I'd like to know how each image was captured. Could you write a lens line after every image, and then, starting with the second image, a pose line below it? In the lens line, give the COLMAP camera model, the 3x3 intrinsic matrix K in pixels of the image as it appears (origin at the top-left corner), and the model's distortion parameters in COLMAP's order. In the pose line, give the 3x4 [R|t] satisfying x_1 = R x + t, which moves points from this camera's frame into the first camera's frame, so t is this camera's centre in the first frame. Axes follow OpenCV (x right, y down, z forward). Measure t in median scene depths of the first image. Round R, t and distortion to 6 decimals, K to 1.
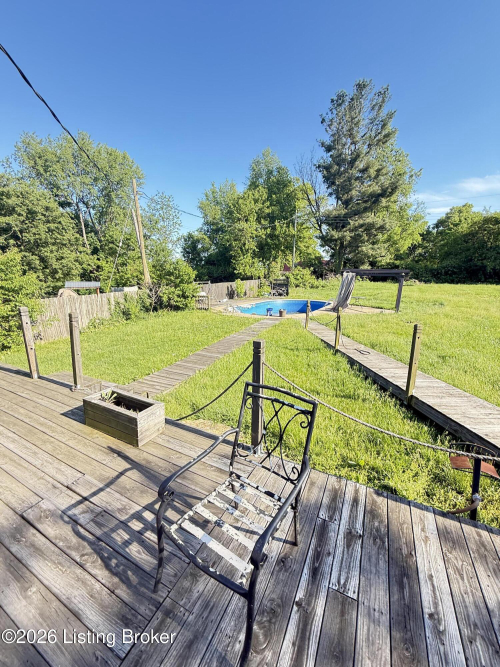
lens RADIAL K [[264.6, 0, 250.1], [0, 264.6, 330.9], [0, 0, 1]] dist [-0.002328, -0.000128]
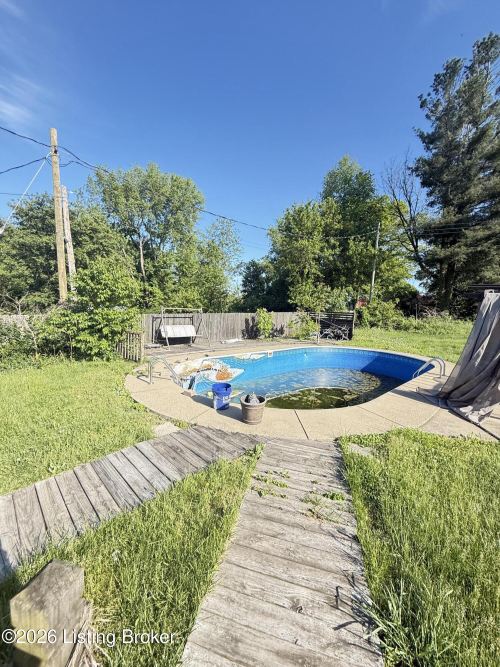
lens RADIAL K [[263.4, 0, 250.0], [0, 263.4, 333.5], [0, 0, 1]] dist [-0.019256, -0.000387]
pose [[0.951676, 0.069535, -0.299127, 0.071882], [-0.103927, 0.989481, -0.100633, -0.043268], [0.288983, 0.126857, 0.948892, 0.248567]]
